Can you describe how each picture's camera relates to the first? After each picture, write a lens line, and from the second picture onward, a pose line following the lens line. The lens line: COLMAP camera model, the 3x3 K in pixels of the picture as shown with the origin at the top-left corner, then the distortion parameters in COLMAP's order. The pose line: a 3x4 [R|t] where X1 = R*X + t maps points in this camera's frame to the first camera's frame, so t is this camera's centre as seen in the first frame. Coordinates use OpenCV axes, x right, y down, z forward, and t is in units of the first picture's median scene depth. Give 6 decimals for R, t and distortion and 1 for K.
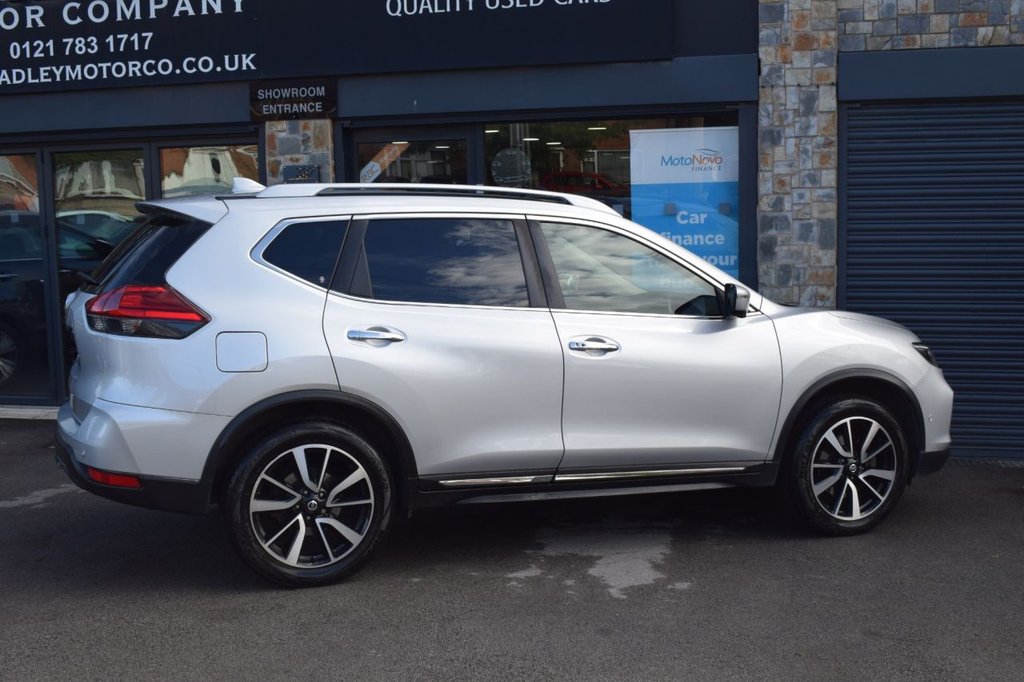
lens RADIAL K [[1190.0, 0, 511.9], [0, 1190.0, 340.2], [0, 0, 1]] dist [-0.061570, 0.011897]
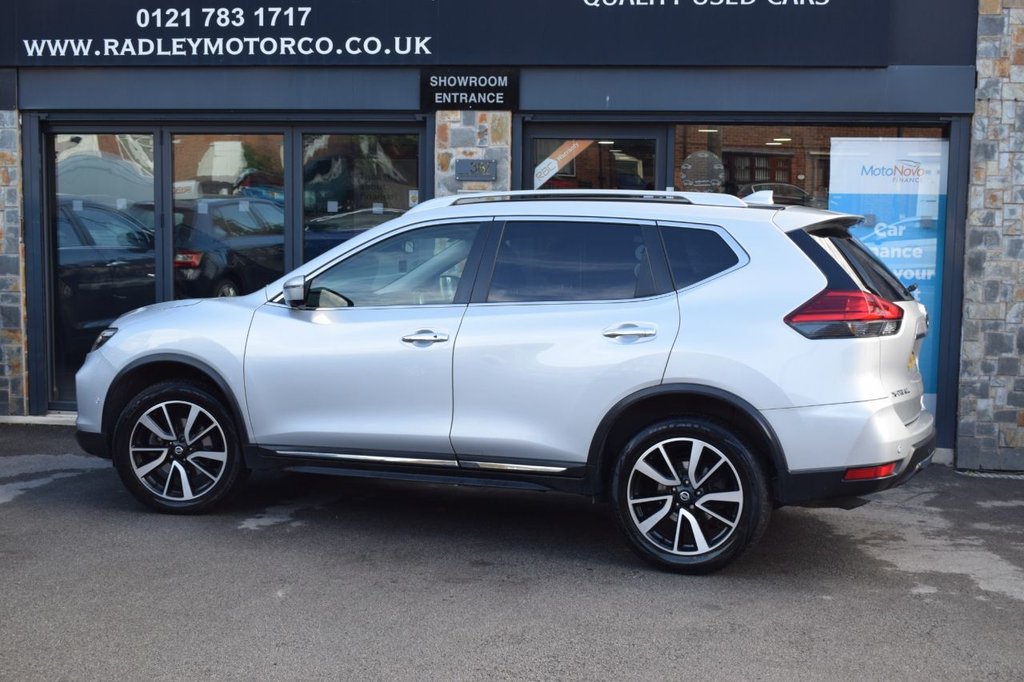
lens RADIAL K [[1290.8, 0, 510.0], [0, 1290.8, 341.7], [0, 0, 1]] dist [-0.048068, 0.006145]
pose [[0.992015, 0.020587, 0.124432, -0.302127], [-0.019748, 0.999773, -0.007974, 0.003625], [-0.124568, 0.005453, 0.992196, -0.008901]]
